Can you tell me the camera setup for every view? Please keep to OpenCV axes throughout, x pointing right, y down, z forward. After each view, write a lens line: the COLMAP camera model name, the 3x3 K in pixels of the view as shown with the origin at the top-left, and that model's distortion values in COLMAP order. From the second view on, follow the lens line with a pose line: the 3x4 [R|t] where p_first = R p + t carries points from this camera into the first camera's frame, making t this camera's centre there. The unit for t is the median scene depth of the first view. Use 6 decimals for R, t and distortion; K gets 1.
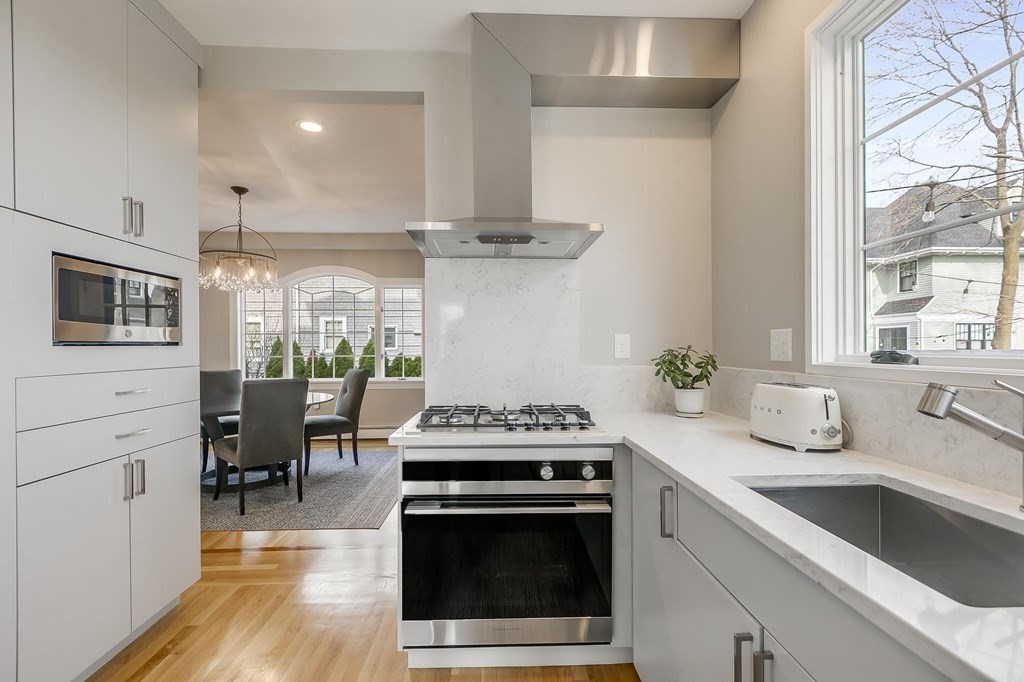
lens RADIAL K [[457.6, 0, 513.2], [0, 457.6, 348.6], [0, 0, 1]] dist [0.004260, 0.000316]
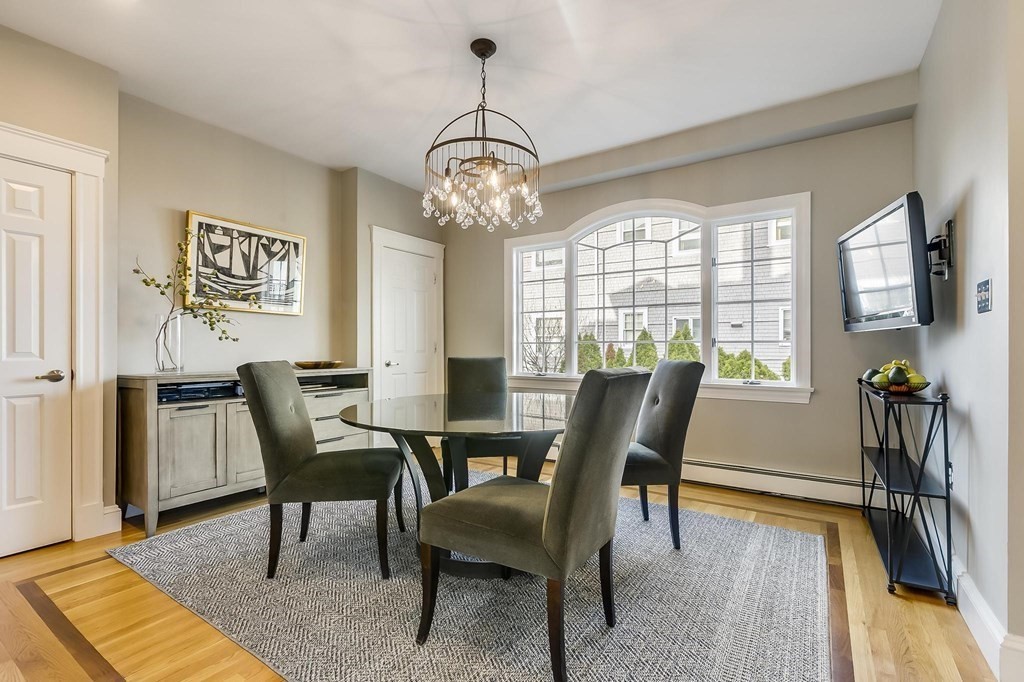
lens RADIAL K [[457.6, 0, 513.2], [0, 457.6, 348.6], [0, 0, 1]] dist [0.004260, 0.000316]
pose [[0.808113, 0.005759, -0.589000, -0.150436], [-0.006989, 0.999976, 0.000190, 0.028519], [0.588987, 0.003963, 0.808133, 0.382491]]
